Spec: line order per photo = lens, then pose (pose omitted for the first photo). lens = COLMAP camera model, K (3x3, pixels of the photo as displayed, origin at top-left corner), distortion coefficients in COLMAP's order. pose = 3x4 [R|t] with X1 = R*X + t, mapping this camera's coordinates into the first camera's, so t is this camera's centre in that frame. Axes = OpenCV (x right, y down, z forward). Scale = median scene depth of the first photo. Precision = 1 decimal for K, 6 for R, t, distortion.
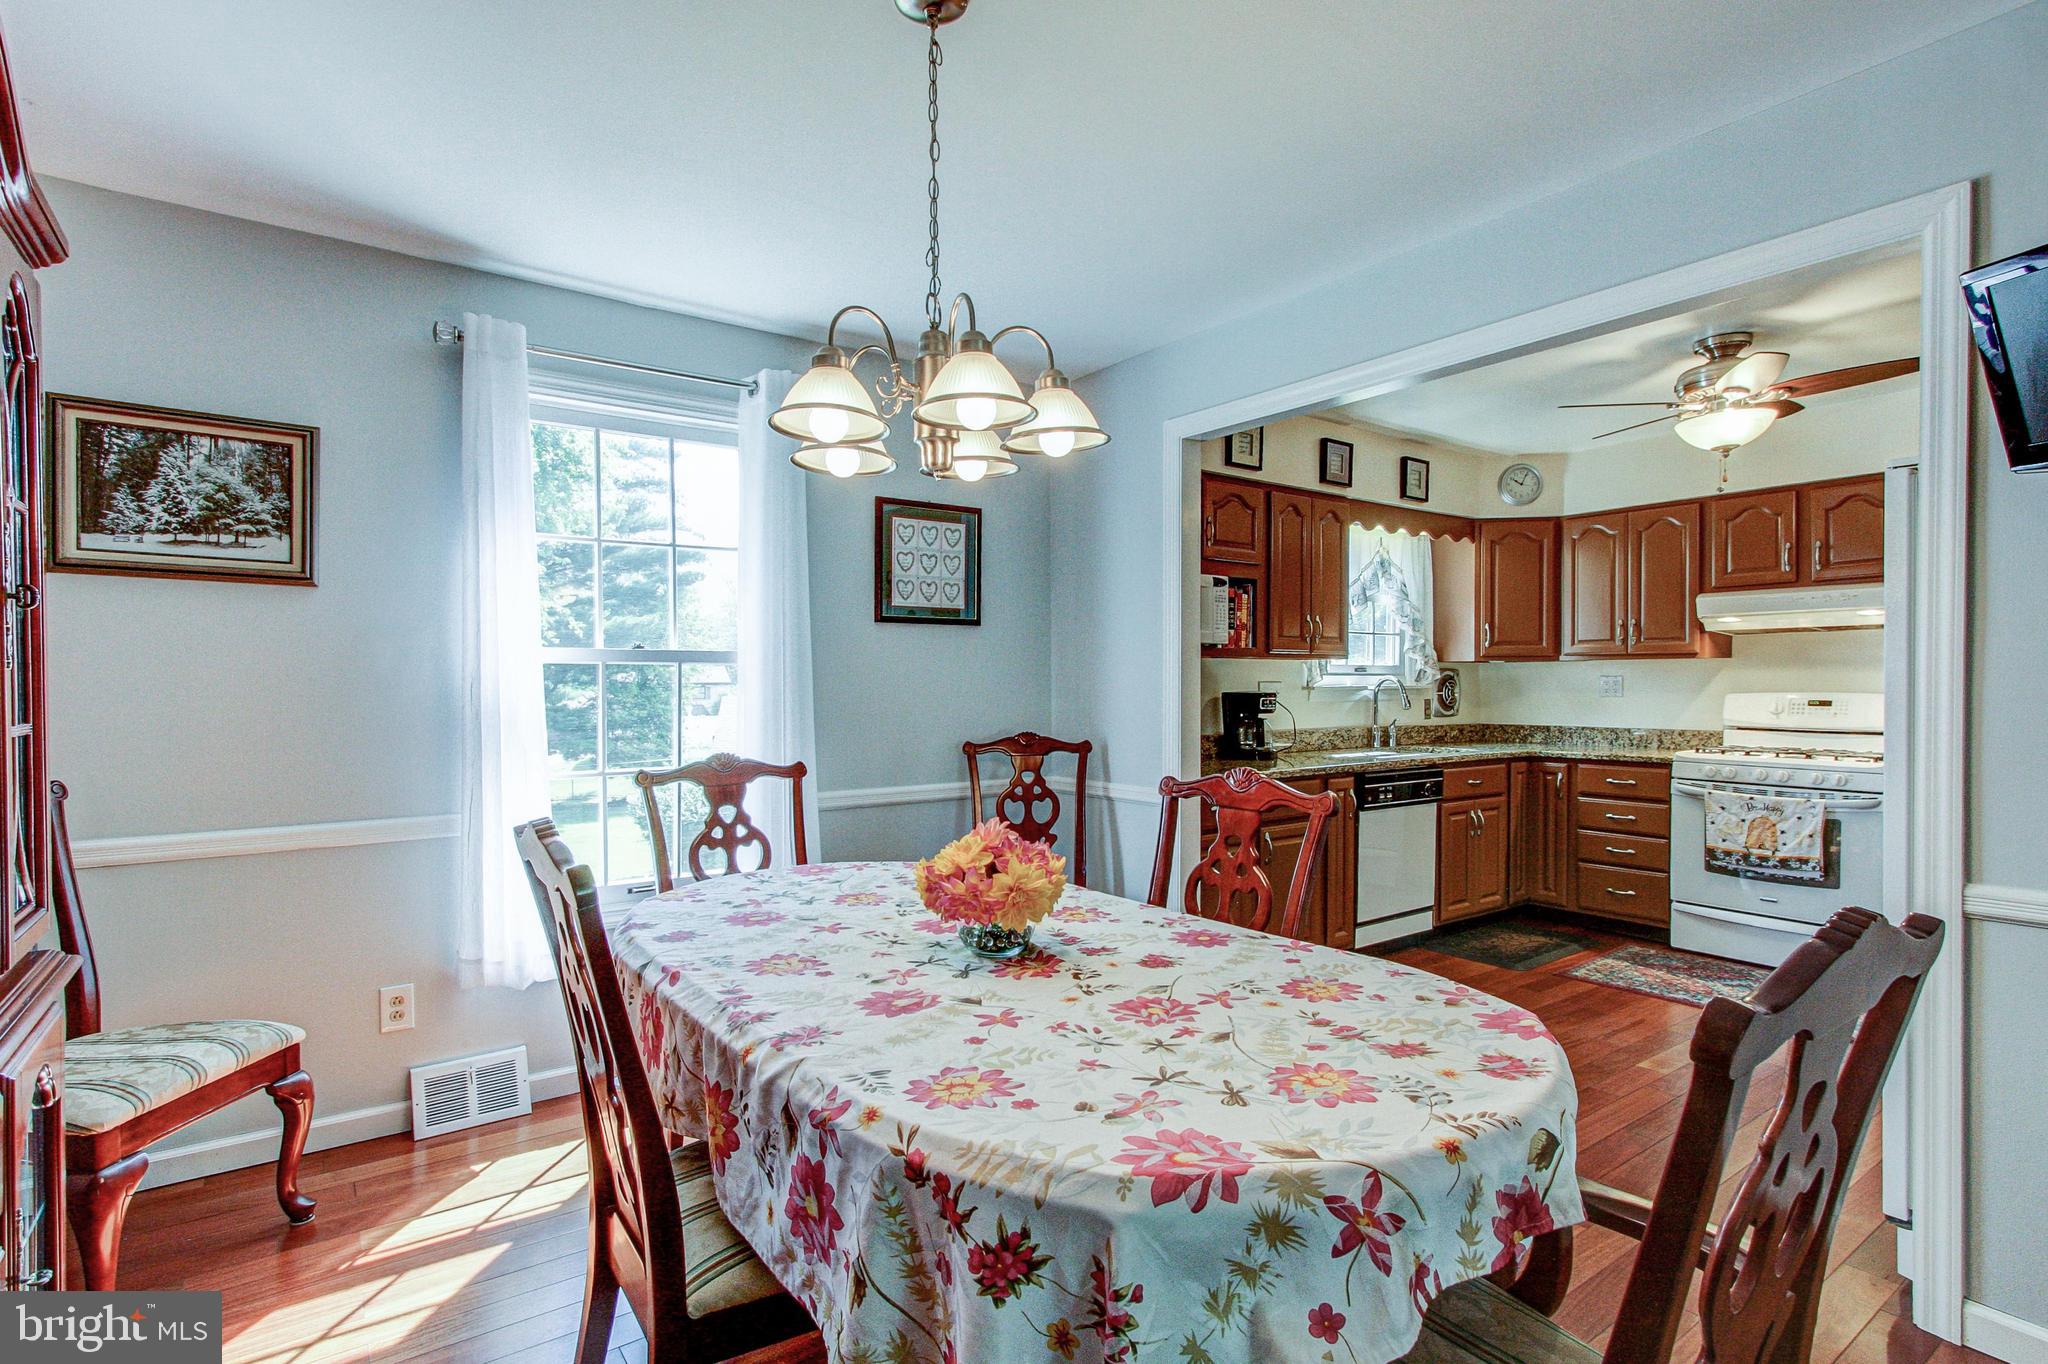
lens RADIAL K [[999.8, 0, 1009.3], [0, 999.8, 686.2], [0, 0, 1]] dist [-0.005452, -0.000317]
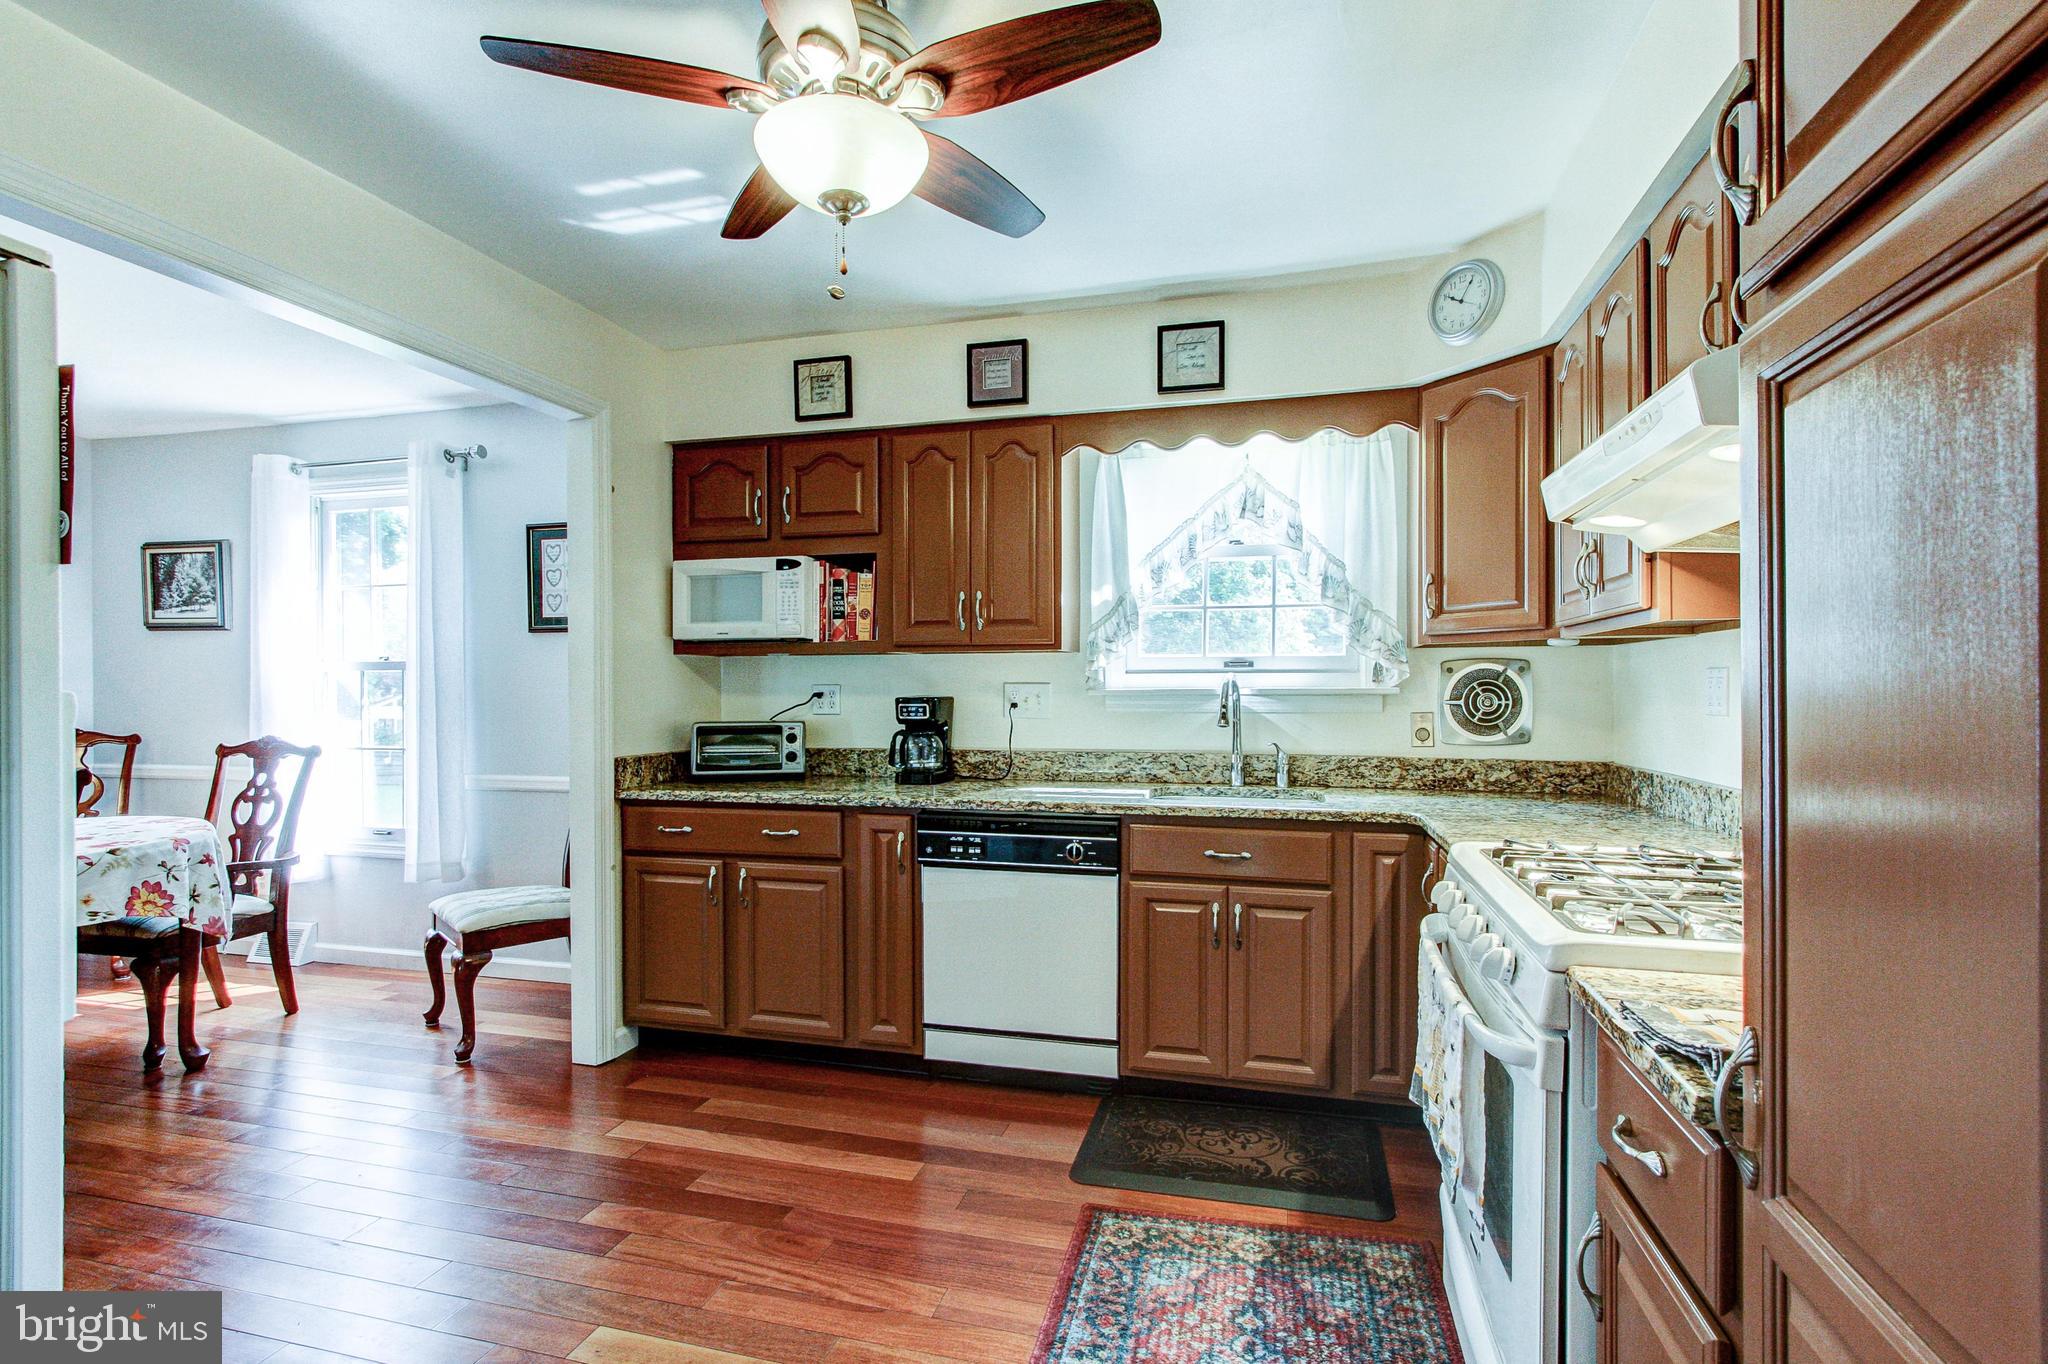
lens RADIAL K [[964.1, 0, 1028.4], [0, 964.1, 689.0], [0, 0, 1]] dist [-0.002370, -0.000774]
pose [[0.640093, 0.000583, -0.768297, 0.912144], [-0.002159, 0.999997, -0.001040, 0.000382], [0.768294, 0.002325, 0.640093, 0.611299]]
